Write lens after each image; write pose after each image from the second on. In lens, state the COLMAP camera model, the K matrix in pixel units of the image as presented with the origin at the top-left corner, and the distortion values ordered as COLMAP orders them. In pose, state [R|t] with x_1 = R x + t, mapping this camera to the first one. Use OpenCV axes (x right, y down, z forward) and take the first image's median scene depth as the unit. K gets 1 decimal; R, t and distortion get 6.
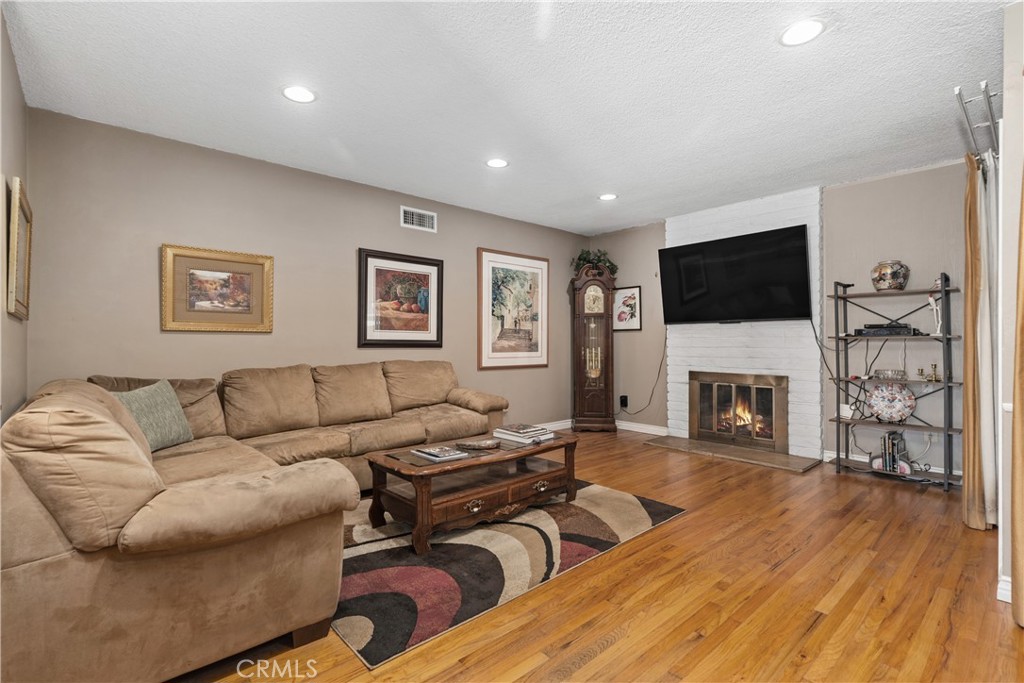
lens RADIAL K [[475.6, 0, 507.6], [0, 475.6, 340.0], [0, 0, 1]] dist [0.013810, -0.001772]
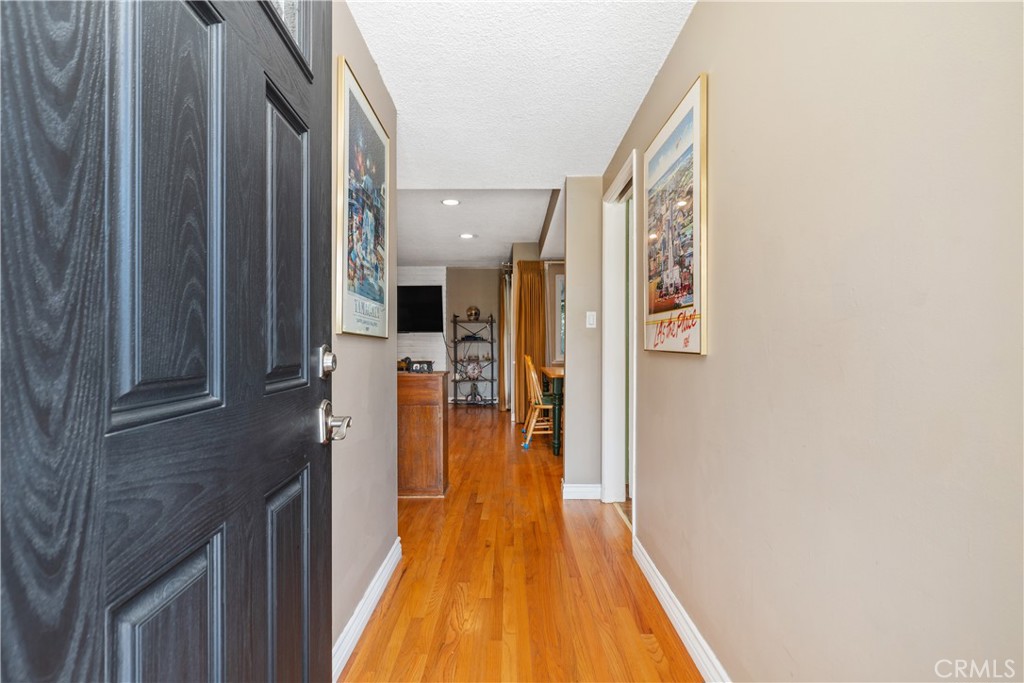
lens RADIAL K [[482.1, 0, 512.0], [0, 482.1, 341.5], [0, 0, 1]] dist [-0.000896, 0.000017]
pose [[0.668047, 0.001369, 0.744118, -0.750756], [0.000319, 0.999998, -0.002127, 0.000932], [-0.744119, 0.001658, 0.668045, -0.630358]]
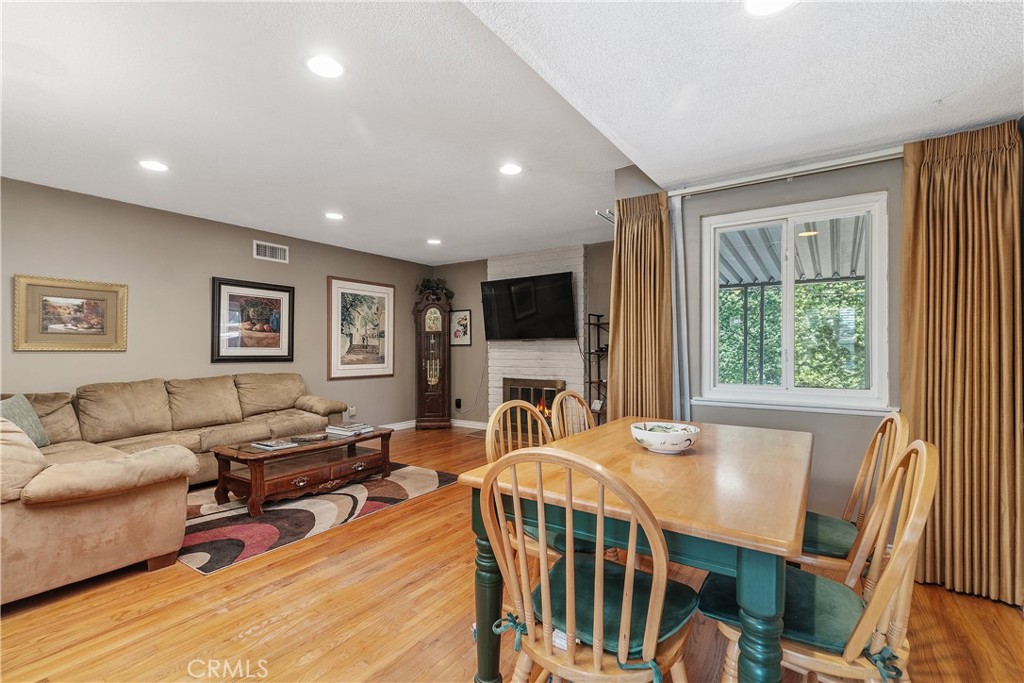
lens RADIAL K [[466.9, 0, 506.8], [0, 466.9, 345.2], [0, 0, 1]] dist [0.005320, 0.000156]
pose [[0.972629, 0.000958, 0.232363, 0.128752], [-0.000037, 0.999992, -0.003964, -0.023799], [-0.232365, 0.003847, 0.972621, -0.294191]]
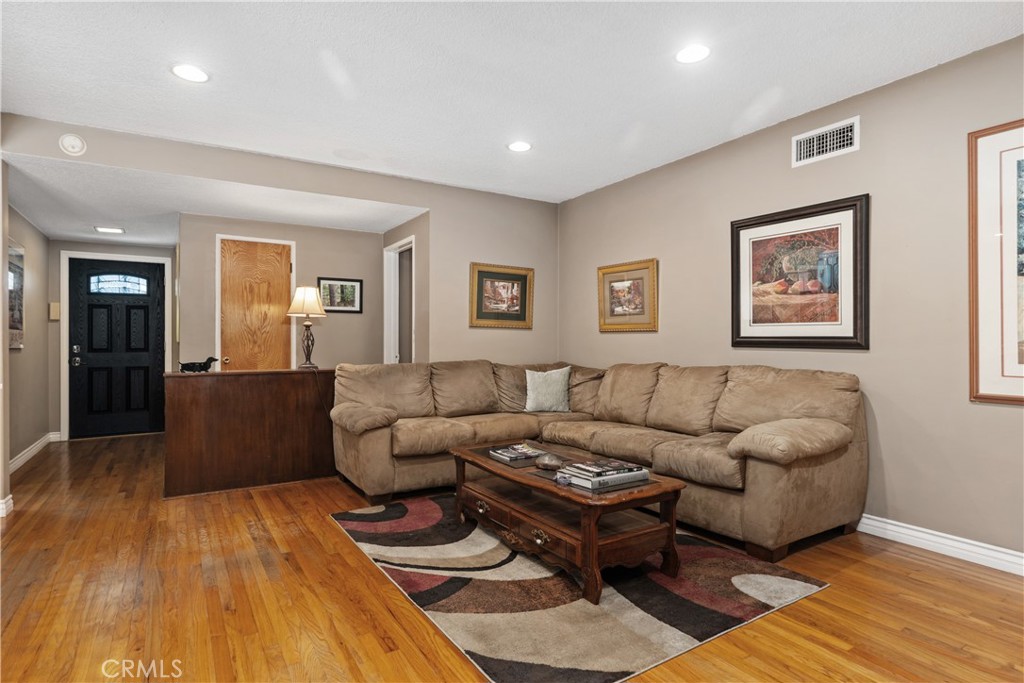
lens RADIAL K [[540.6, 0, 512.0], [0, 540.6, 341.5], [0, 0, 1]] dist [0.001720, -0.000218]
pose [[-0.170627, 0.001981, -0.985334, 0.681140], [0.006918, 0.999976, 0.000813, 0.003794], [0.985311, -0.006678, -0.170637, 0.837615]]
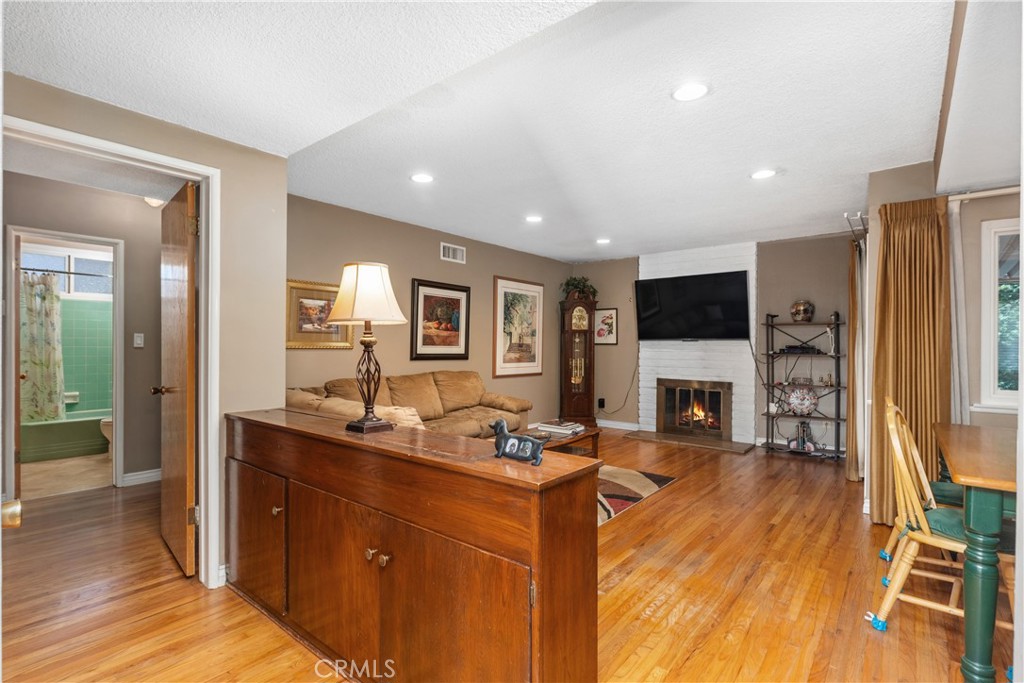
lens RADIAL K [[486.1, 0, 507.8], [0, 486.1, 342.3], [0, 0, 1]] dist [-0.003978, 0.000095]
pose [[0.988665, 0.009579, 0.149832, -0.270096], [-0.009638, 0.999953, -0.000335, -0.034034], [-0.149828, -0.001113, 0.988711, -0.278636]]
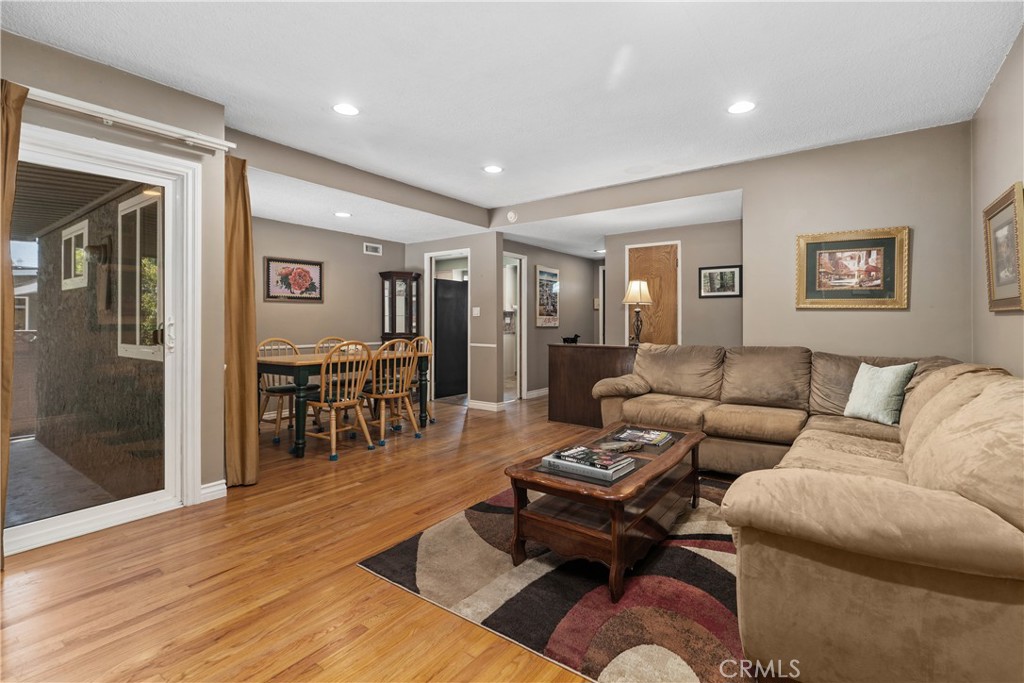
lens RADIAL K [[471.6, 0, 507.7], [0, 471.6, 319.9], [0, 0, 1]] dist [0.001152, -0.000736]
pose [[-0.979834, 0.000280, -0.199811, 0.231406], [0.001738, 0.999973, -0.007122, -0.001014], [0.199804, -0.007326, -0.979809, 1.357099]]
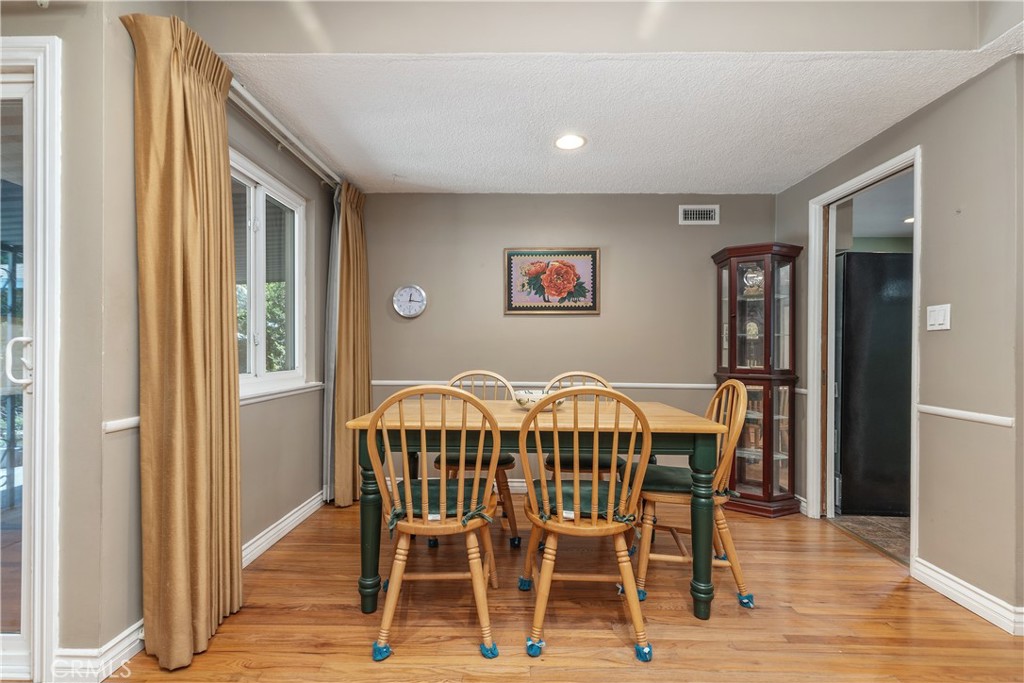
lens RADIAL K [[466.9, 0, 506.8], [0, 466.9, 345.2], [0, 0, 1]] dist [0.005320, 0.000156]
pose [[-0.727922, 0.003179, 0.685653, 0.015443], [-0.006407, 0.999914, -0.011438, 0.004066], [-0.685630, -0.012719, -0.727839, 0.562553]]
